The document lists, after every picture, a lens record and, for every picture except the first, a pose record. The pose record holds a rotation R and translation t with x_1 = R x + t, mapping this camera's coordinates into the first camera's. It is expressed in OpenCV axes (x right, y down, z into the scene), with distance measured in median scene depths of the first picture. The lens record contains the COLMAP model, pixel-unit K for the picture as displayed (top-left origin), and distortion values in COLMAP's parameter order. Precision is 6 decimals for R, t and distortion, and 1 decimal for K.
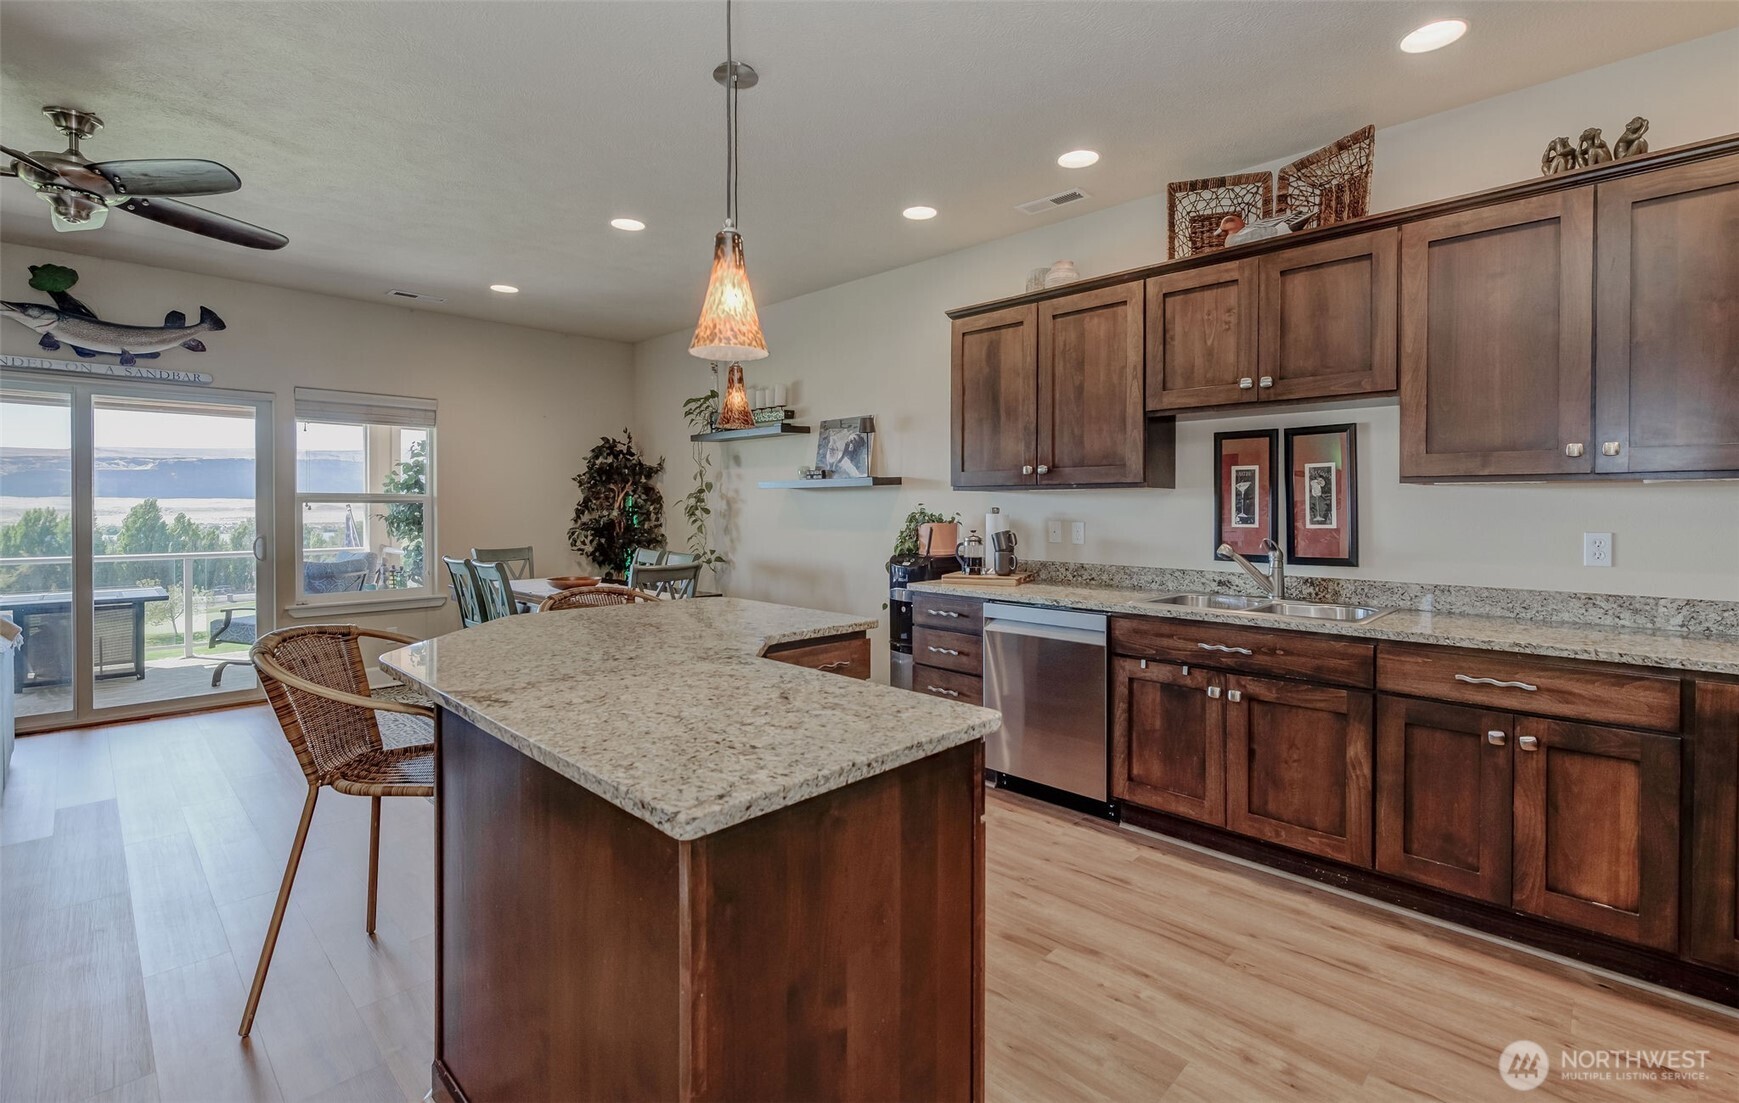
lens RADIAL K [[773.0, 0, 870.0], [0, 773.0, 502.3], [0, 0, 1]] dist [-0.001218, -0.000486]
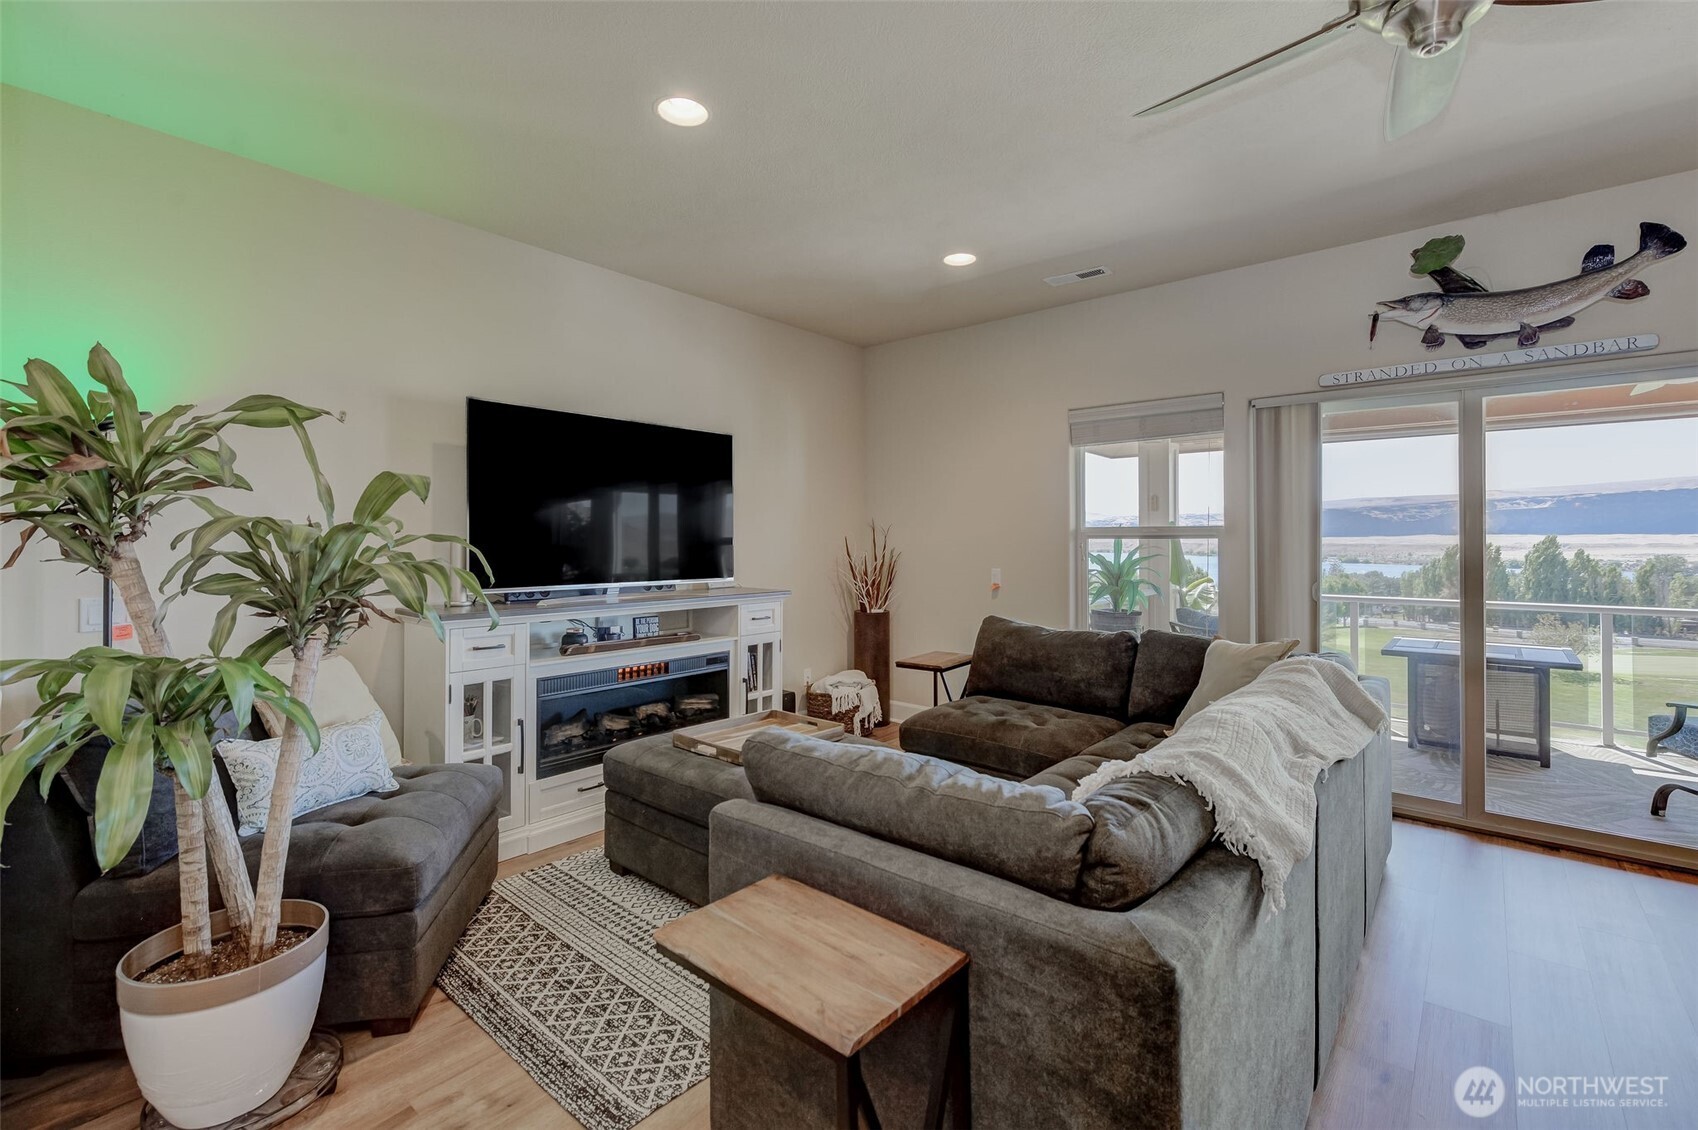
lens RADIAL K [[748.0, 0, 849.8], [0, 748.0, 532.7], [0, 0, 1]] dist [-0.001654, -0.000398]
pose [[0.066664, -0.004038, -0.997767, -0.307879], [-0.003447, 0.999985, -0.004277, 0.001153], [0.997770, 0.003724, 0.066649, 0.321157]]
